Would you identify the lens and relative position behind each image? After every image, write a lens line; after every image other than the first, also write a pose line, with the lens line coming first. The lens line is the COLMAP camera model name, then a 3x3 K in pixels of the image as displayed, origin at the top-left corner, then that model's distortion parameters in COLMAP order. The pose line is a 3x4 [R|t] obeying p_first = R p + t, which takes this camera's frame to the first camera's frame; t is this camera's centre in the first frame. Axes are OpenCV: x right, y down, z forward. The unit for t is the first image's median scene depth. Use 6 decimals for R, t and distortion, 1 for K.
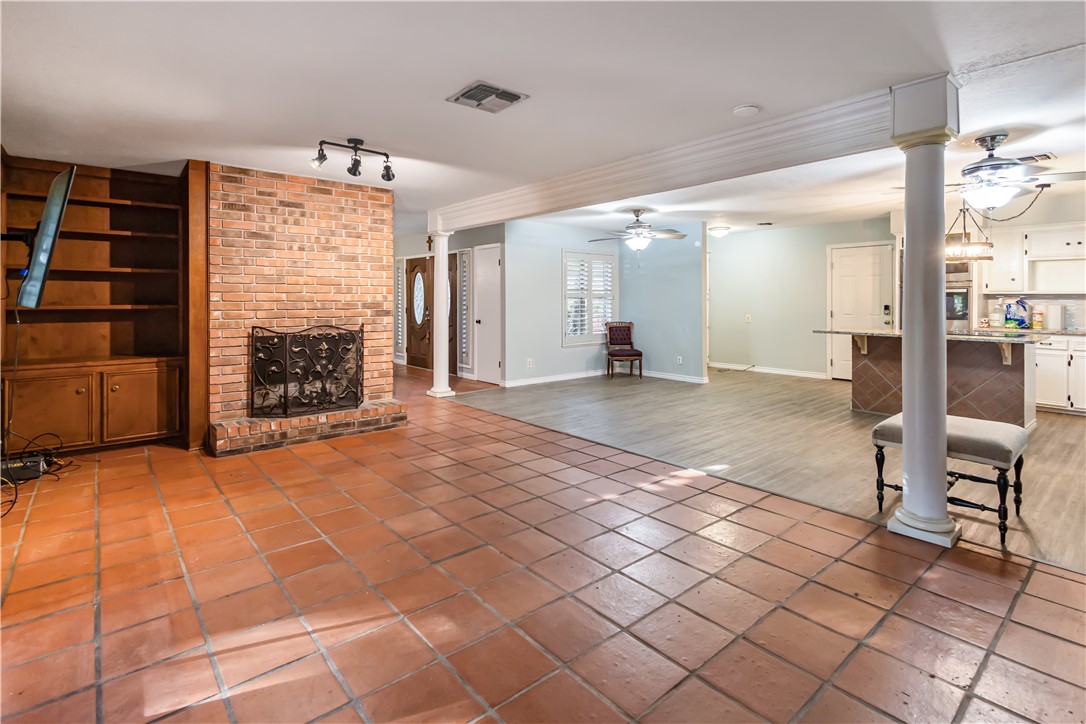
lens RADIAL K [[518.6, 0, 500.3], [0, 518.6, 298.0], [0, 0, 1]] dist [0.009819, -0.002085]
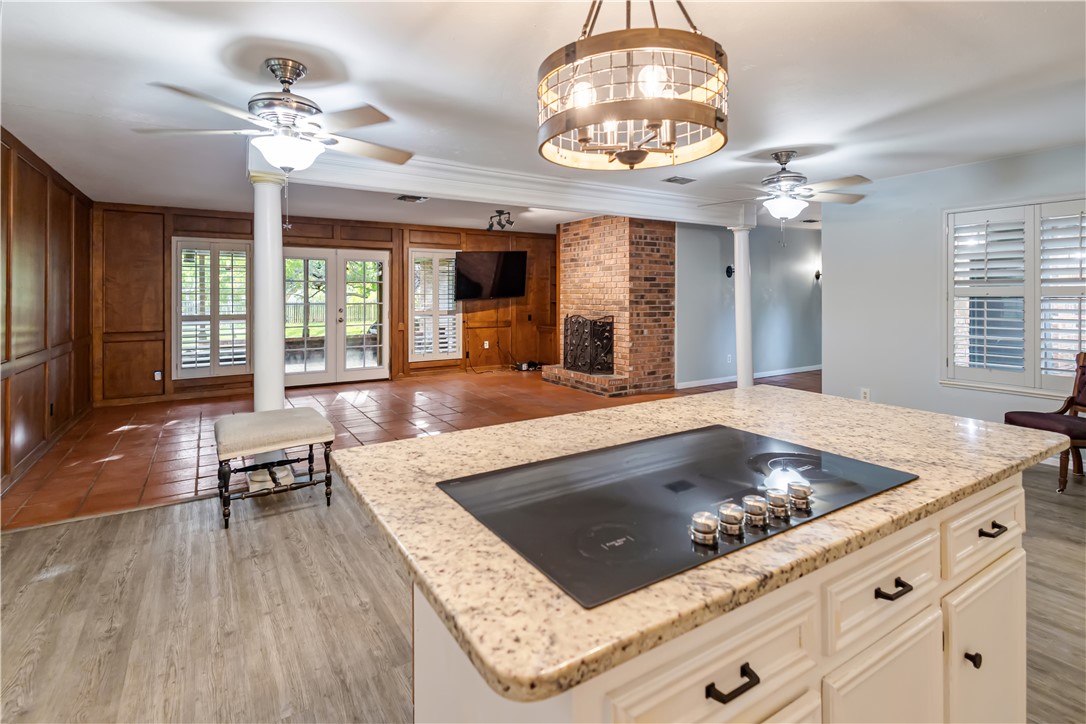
lens RADIAL K [[532.5, 0, 545.3], [0, 532.5, 291.7], [0, 0, 1]] dist [0.014504, 0.000323]
pose [[-0.092132, -0.009782, -0.995699, 1.223684], [-0.002176, 0.999951, -0.009623, -0.000457], [0.995744, 0.001280, -0.092149, 1.035152]]
